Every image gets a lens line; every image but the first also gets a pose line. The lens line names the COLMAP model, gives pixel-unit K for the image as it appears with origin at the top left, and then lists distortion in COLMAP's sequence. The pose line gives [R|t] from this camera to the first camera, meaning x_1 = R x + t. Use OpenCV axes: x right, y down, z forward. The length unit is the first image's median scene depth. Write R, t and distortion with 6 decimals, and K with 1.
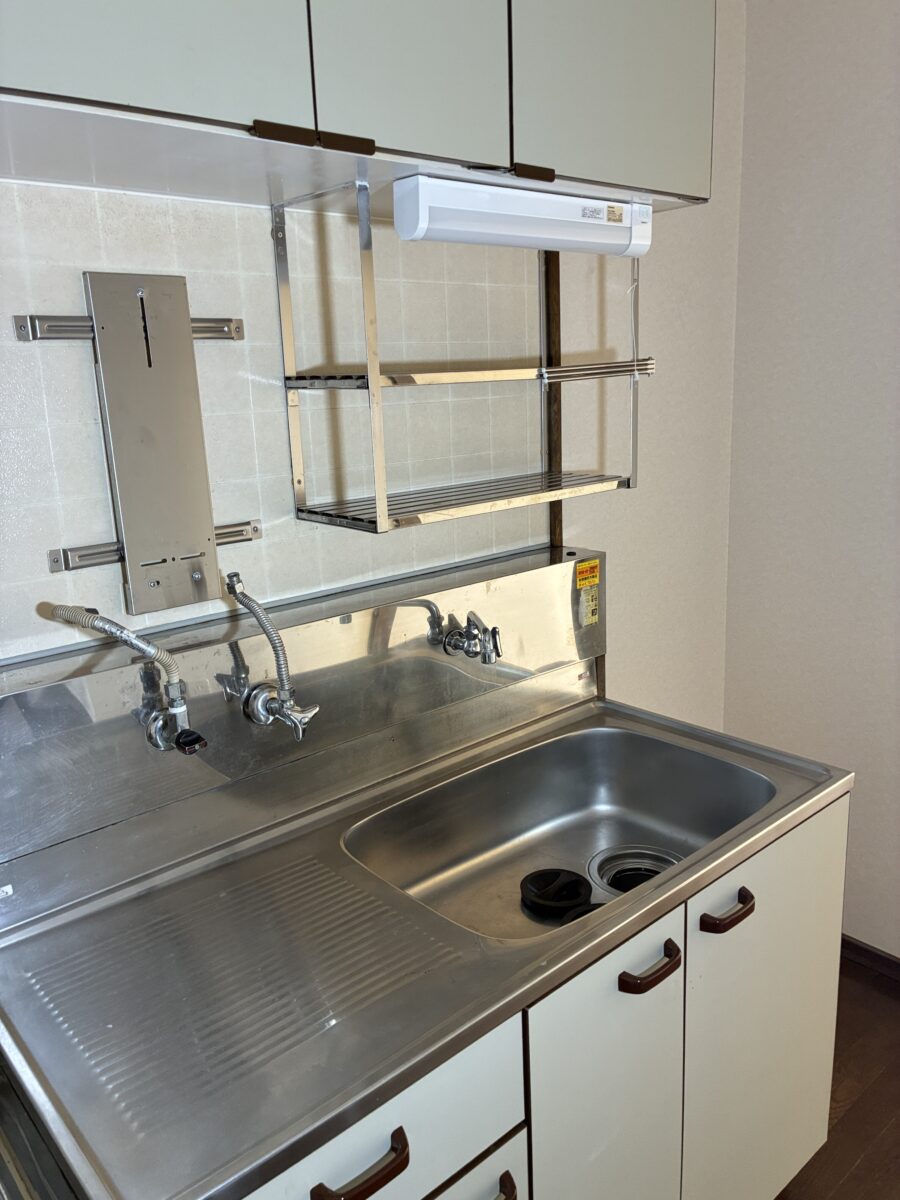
lens RADIAL K [[911.6, 0, 450.0], [0, 911.6, 600.0], [0, 0, 1]] dist [0.005572, -0.054698]
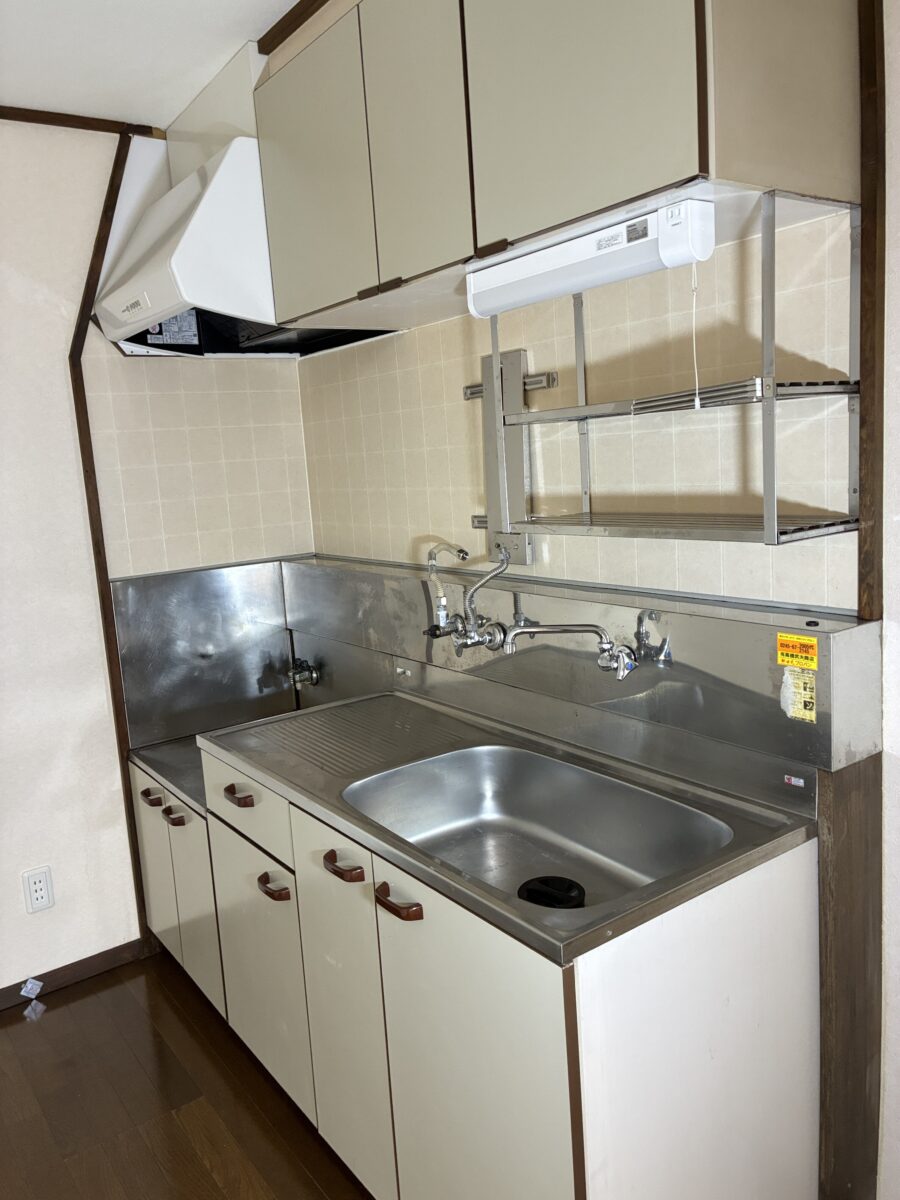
lens RADIAL K [[902.5, 0, 450.0], [0, 902.5, 600.0], [0, 0, 1]] dist [0.019143, -0.009794]
pose [[-0.094105, 0.203519, -0.974538, 1.178731], [-0.171430, 0.960948, 0.217235, -0.239666], [0.980691, 0.187509, -0.055541, 0.957419]]
